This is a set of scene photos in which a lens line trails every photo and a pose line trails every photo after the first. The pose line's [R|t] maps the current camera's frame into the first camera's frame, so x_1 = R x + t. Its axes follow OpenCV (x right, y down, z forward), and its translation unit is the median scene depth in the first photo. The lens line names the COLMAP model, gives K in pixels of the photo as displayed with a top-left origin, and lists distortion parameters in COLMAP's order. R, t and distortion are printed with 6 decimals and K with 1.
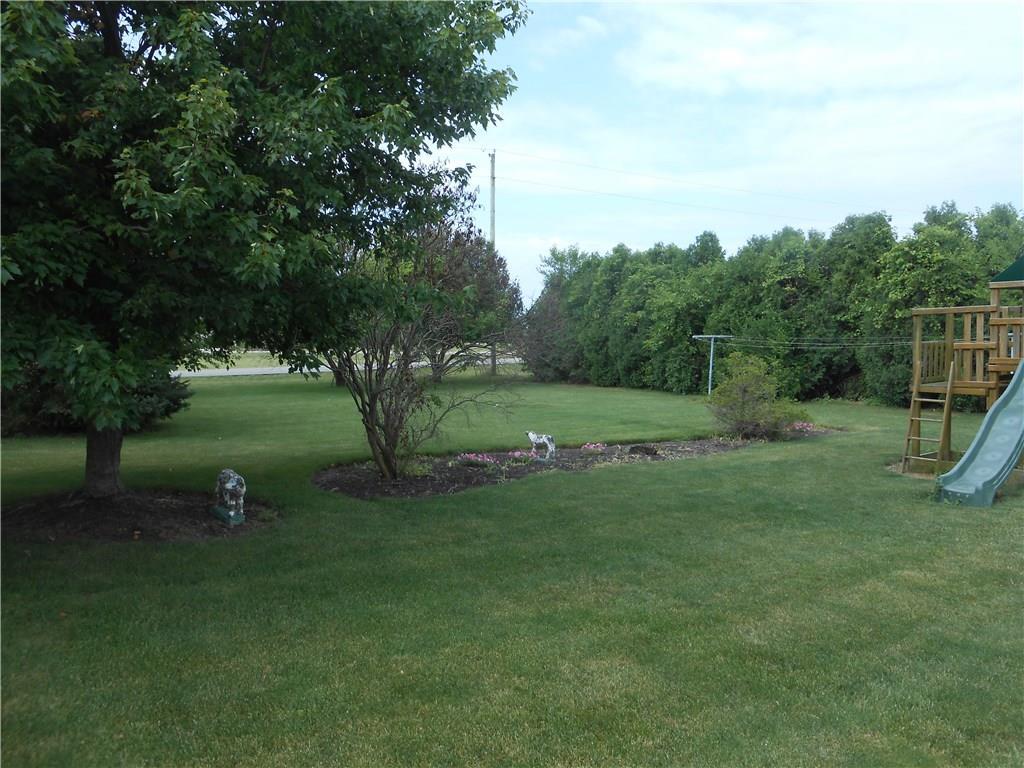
lens RADIAL K [[773.3, 0, 512.0], [0, 773.3, 384.0], [0, 0, 1]] dist [0.000133, 0.000306]
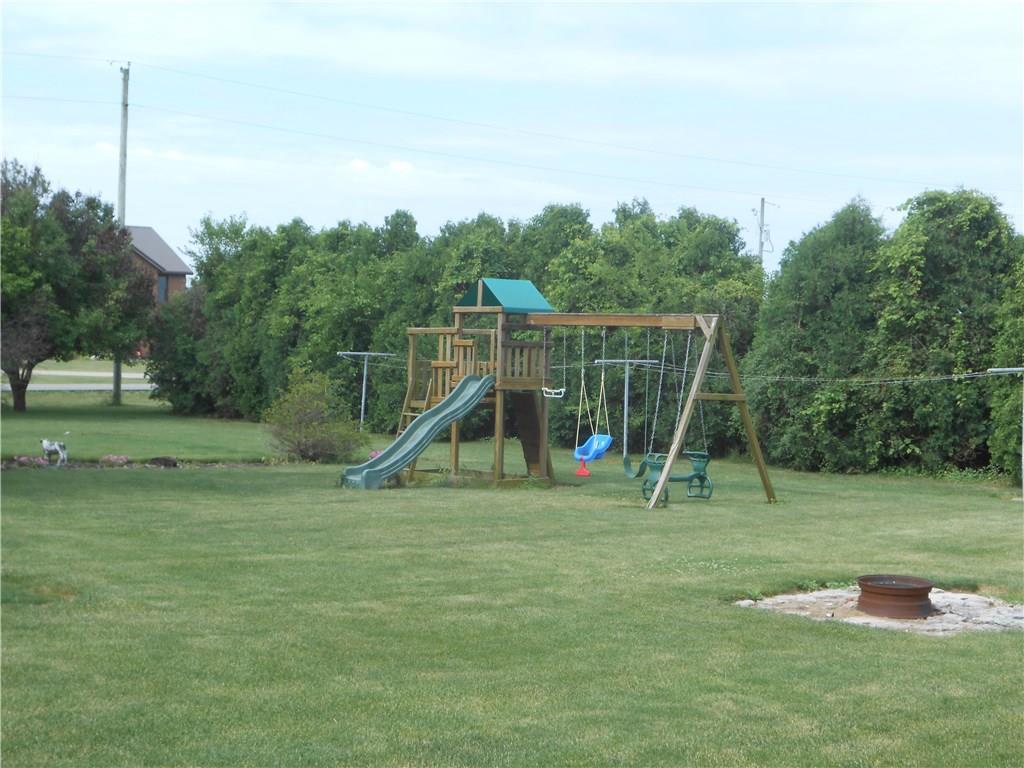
lens RADIAL K [[1769.2, 0, 512.0], [0, 1769.2, 384.0], [0, 0, 1]] dist [-0.194902, 2.552807]
pose [[0.993749, 0.035787, 0.105747, 0.182201], [-0.030776, 0.998342, -0.048649, 0.040628], [-0.107312, 0.045090, 0.993202, -0.624897]]
